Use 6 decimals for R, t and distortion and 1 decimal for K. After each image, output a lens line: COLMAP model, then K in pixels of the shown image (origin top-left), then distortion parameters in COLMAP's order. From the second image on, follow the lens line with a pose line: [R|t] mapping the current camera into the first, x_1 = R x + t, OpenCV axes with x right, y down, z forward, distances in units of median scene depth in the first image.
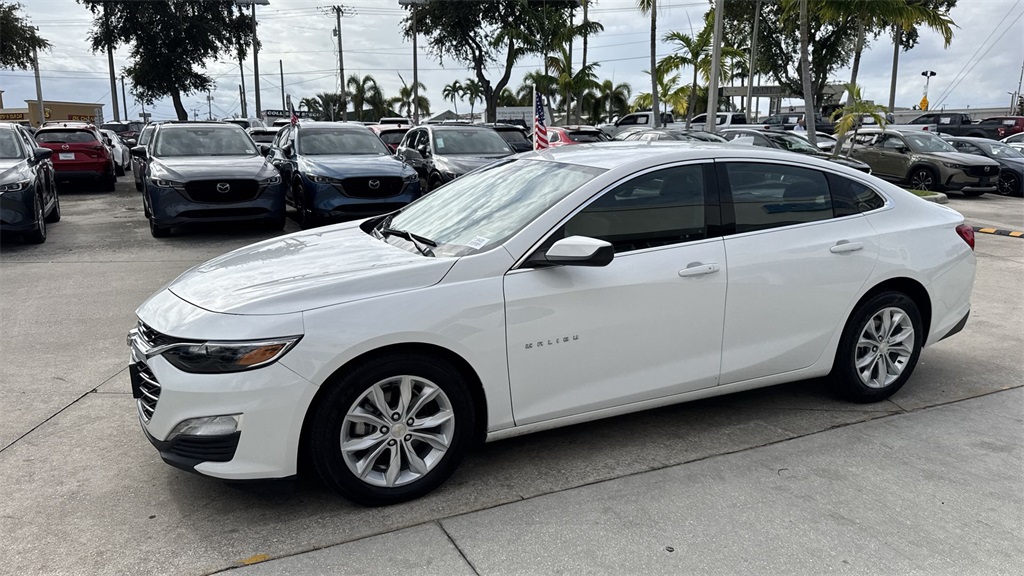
lens RADIAL K [[715.0, 0, 509.1], [0, 715.0, 294.0], [0, 0, 1]] dist [0.070575, -0.094751]
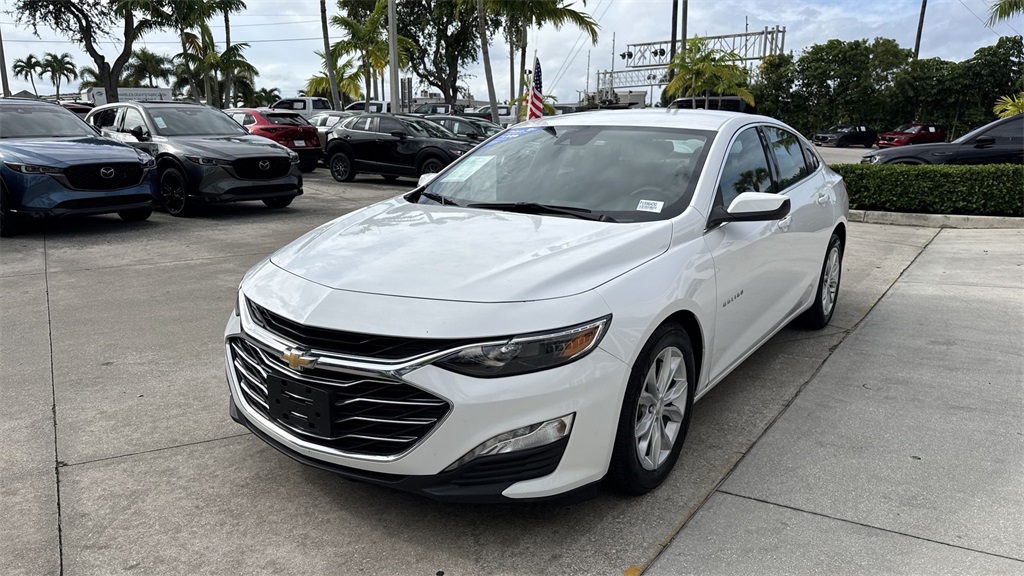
lens RADIAL K [[715.0, 0, 511.4], [0, 715.0, 291.7], [0, 0, 1]] dist [0.070575, -0.094751]
pose [[0.868129, -0.109685, 0.484067, -0.235718], [0.104404, 0.993811, 0.037949, -0.004675], [-0.485233, 0.017593, 0.874208, 0.084882]]
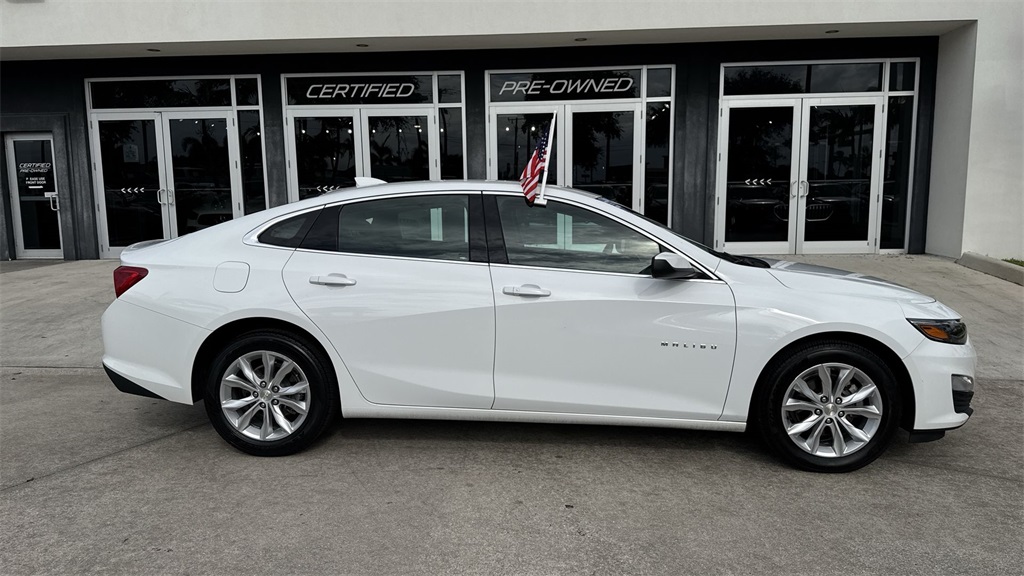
lens RADIAL K [[715.0, 0, 509.7], [0, 715.0, 295.2], [0, 0, 1]] dist [0.070575, -0.094751]
pose [[-0.872160, -0.068888, 0.484347, -0.161674], [0.099446, 0.944403, 0.313392, -0.169957], [-0.479008, 0.321494, -0.816819, 0.848550]]
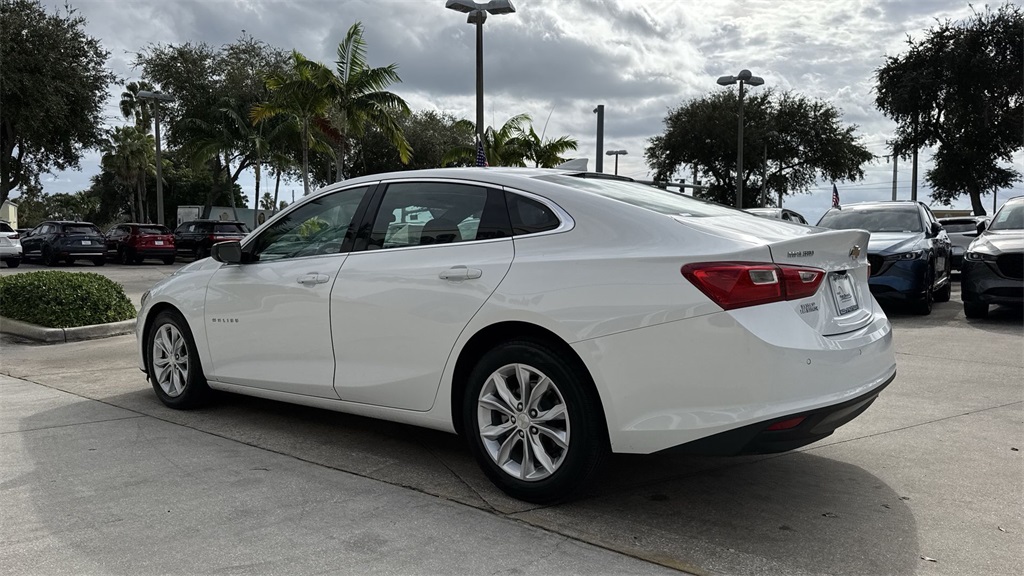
lens RADIAL K [[715.0, 0, 506.3], [0, 715.0, 277.3], [0, 0, 1]] dist [0.070575, -0.094751]
pose [[0.441455, 0.028333, -0.896836, 0.500483], [-0.180444, 0.981885, -0.057801, -0.009647], [0.878953, 0.187345, 0.438571, 0.283374]]
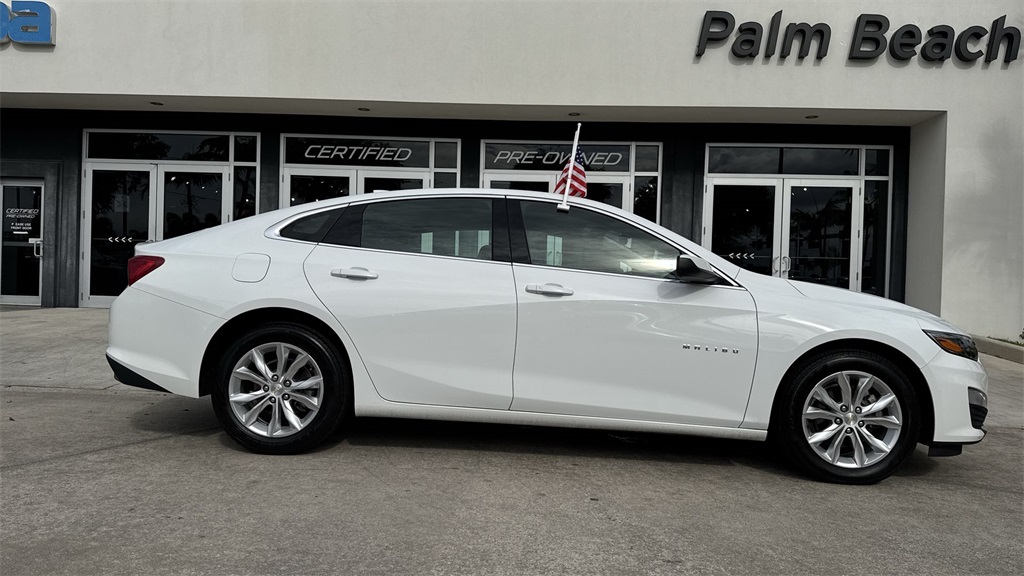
lens RADIAL K [[715.0, 0, 510.2], [0, 715.0, 294.6], [0, 0, 1]] dist [0.070575, -0.094751]
pose [[-0.888656, -0.041554, 0.456688, -0.140770], [0.053185, 0.979826, 0.192644, -0.123895], [-0.455480, 0.195483, -0.868518, 0.874229]]
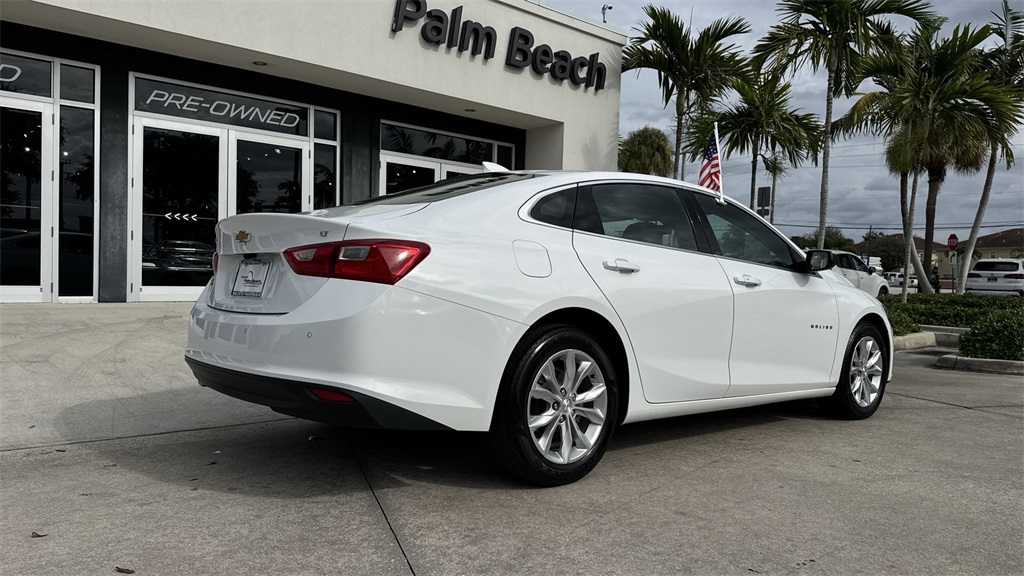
lens RADIAL K [[715.0, 0, 510.2], [0, 715.0, 294.3], [0, 0, 1]] dist [0.070575, -0.094751]
pose [[-0.960966, -0.031726, -0.274840, 0.258259], [-0.094877, 0.970954, 0.219652, -0.121779], [0.259888, 0.237154, -0.936064, 0.884478]]
